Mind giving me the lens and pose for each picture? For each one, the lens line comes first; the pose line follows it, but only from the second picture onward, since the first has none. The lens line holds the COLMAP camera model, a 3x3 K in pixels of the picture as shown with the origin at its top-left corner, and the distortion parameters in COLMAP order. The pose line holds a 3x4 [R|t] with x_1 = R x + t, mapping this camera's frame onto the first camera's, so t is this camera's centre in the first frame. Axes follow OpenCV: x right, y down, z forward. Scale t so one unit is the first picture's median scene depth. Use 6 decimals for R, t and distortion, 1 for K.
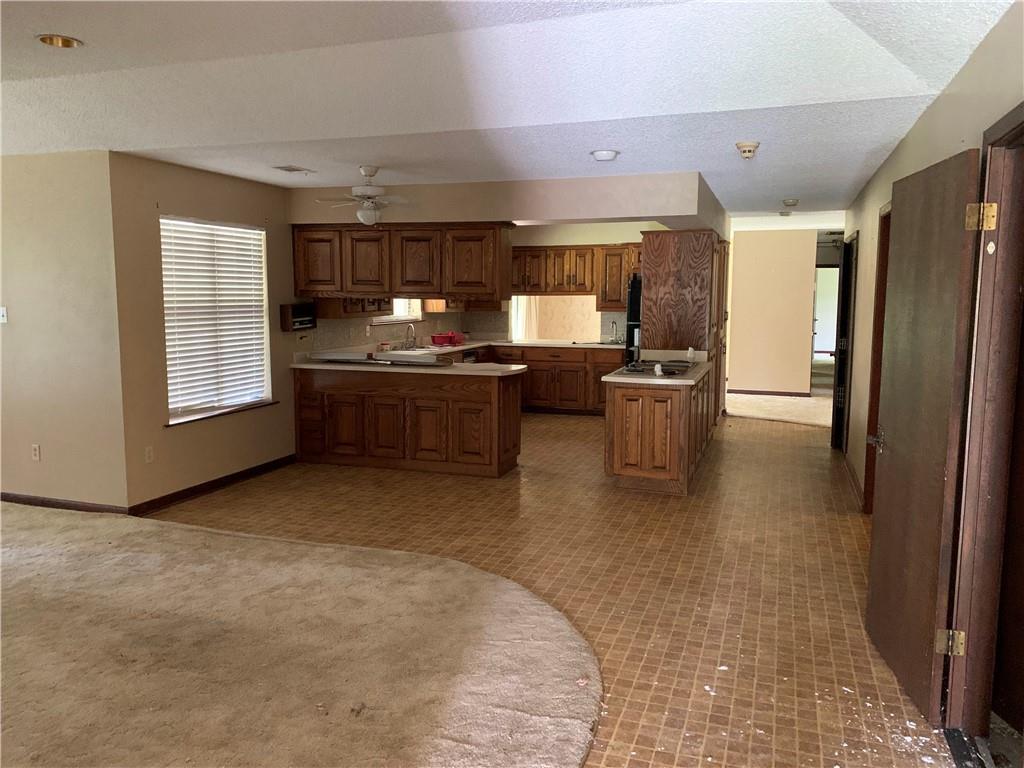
lens RADIAL K [[786.2, 0, 515.1], [0, 786.2, 384.9], [0, 0, 1]] dist [0.027195, -0.026382]
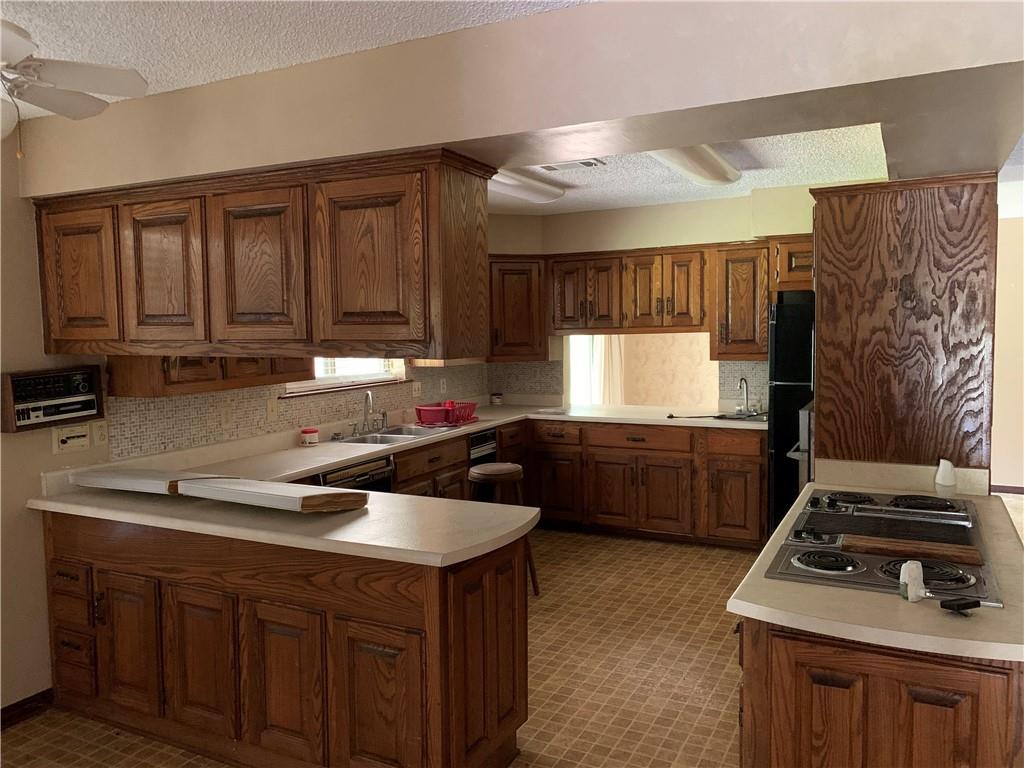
lens RADIAL K [[786.2, 0, 508.3], [0, 786.2, 377.1], [0, 0, 1]] dist [0.027195, -0.026382]
pose [[0.988419, -0.010178, -0.151410, 0.058367], [0.002387, 0.998667, -0.051551, -0.068255], [0.151733, 0.050593, 0.987126, 0.540563]]
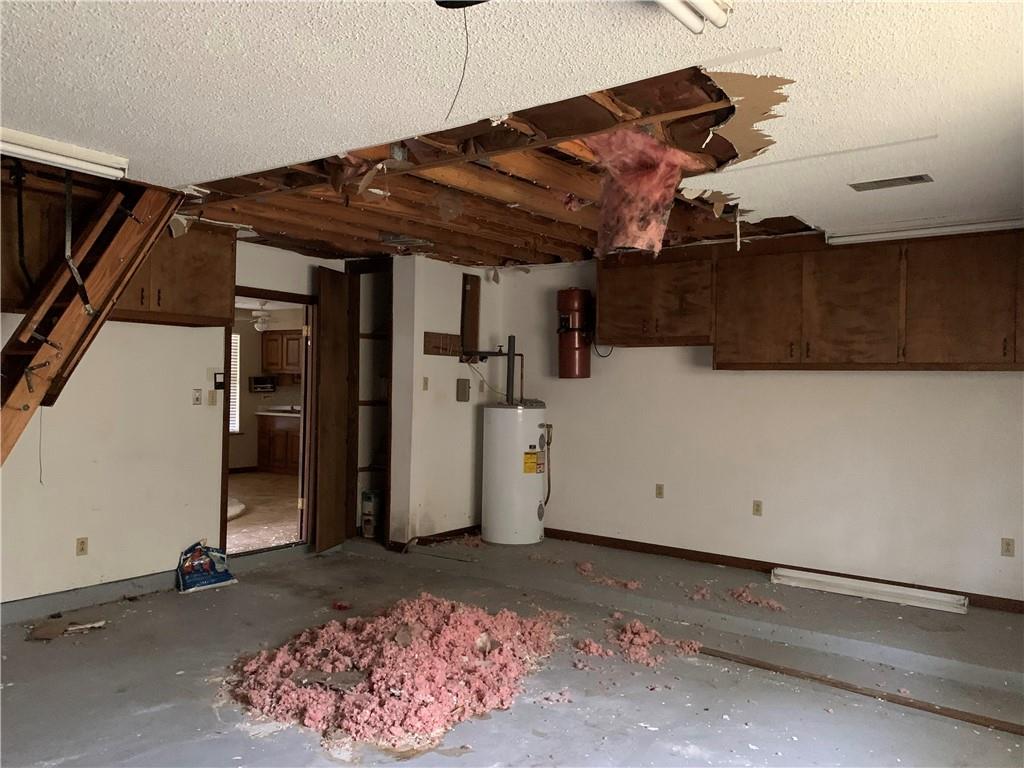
lens RADIAL K [[786.2, 0, 511.2], [0, 786.2, 386.4], [0, 0, 1]] dist [0.027195, -0.026382]
pose [[0.955292, 0.010942, -0.295461, 0.687244], [-0.045846, 0.992710, -0.111468, 0.076728], [0.292088, 0.120030, 0.948830, -0.420667]]
